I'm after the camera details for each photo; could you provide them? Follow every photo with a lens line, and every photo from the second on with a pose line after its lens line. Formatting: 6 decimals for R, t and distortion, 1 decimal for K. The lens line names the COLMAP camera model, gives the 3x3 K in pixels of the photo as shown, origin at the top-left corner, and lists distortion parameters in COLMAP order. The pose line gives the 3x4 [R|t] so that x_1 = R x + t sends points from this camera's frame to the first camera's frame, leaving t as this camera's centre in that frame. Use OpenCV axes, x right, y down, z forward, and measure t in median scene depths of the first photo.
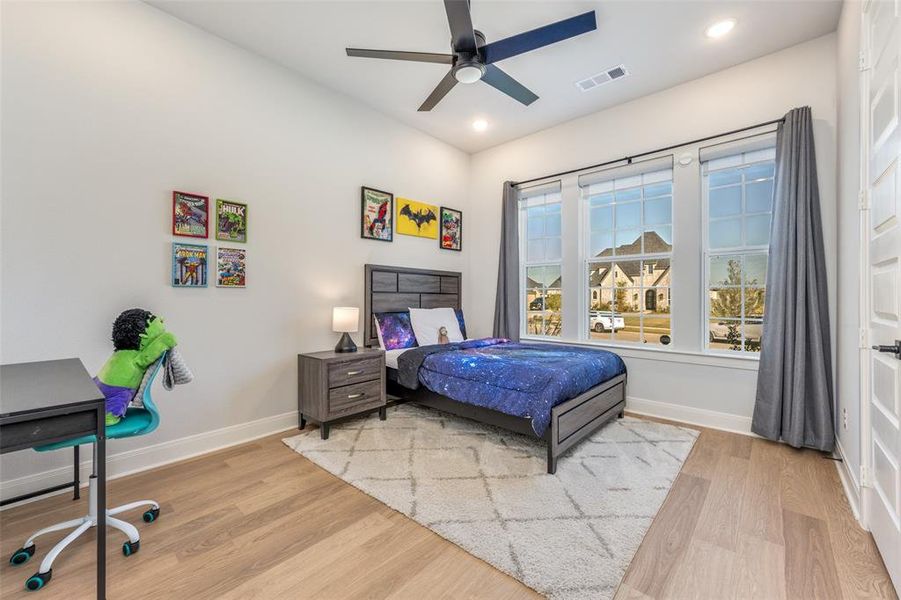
lens RADIAL K [[359.4, 0, 447.8], [0, 359.4, 298.2], [0, 0, 1]] dist [-0.004155, 0.000805]
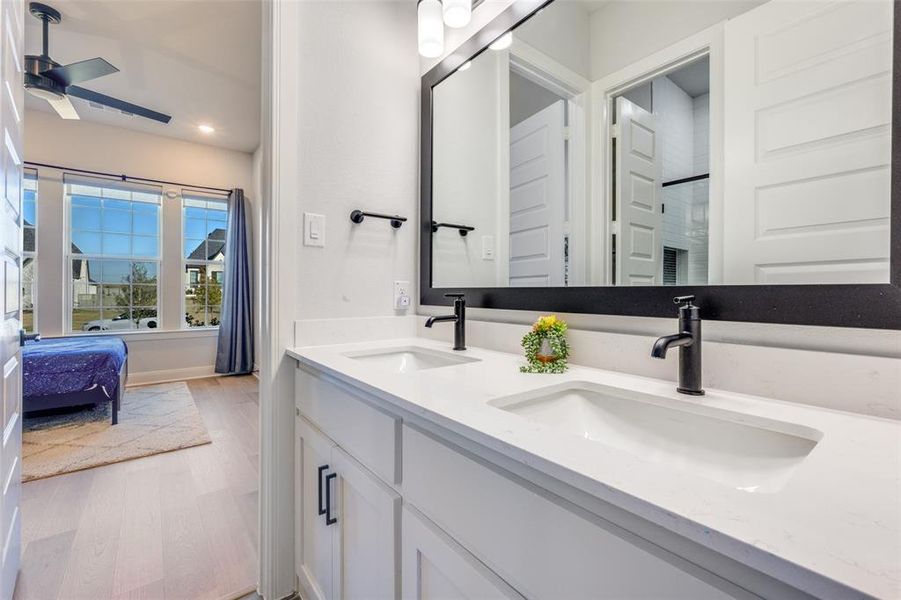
lens RADIAL K [[391.1, 0, 452.3], [0, 391.1, 295.8], [0, 0, 1]] dist [-0.000172, 0.000131]
pose [[0.165732, -0.003677, 0.986164, -0.738778], [-0.000086, 0.999993, 0.003743, 0.006969], [-0.986171, -0.000705, 0.165731, -0.368839]]
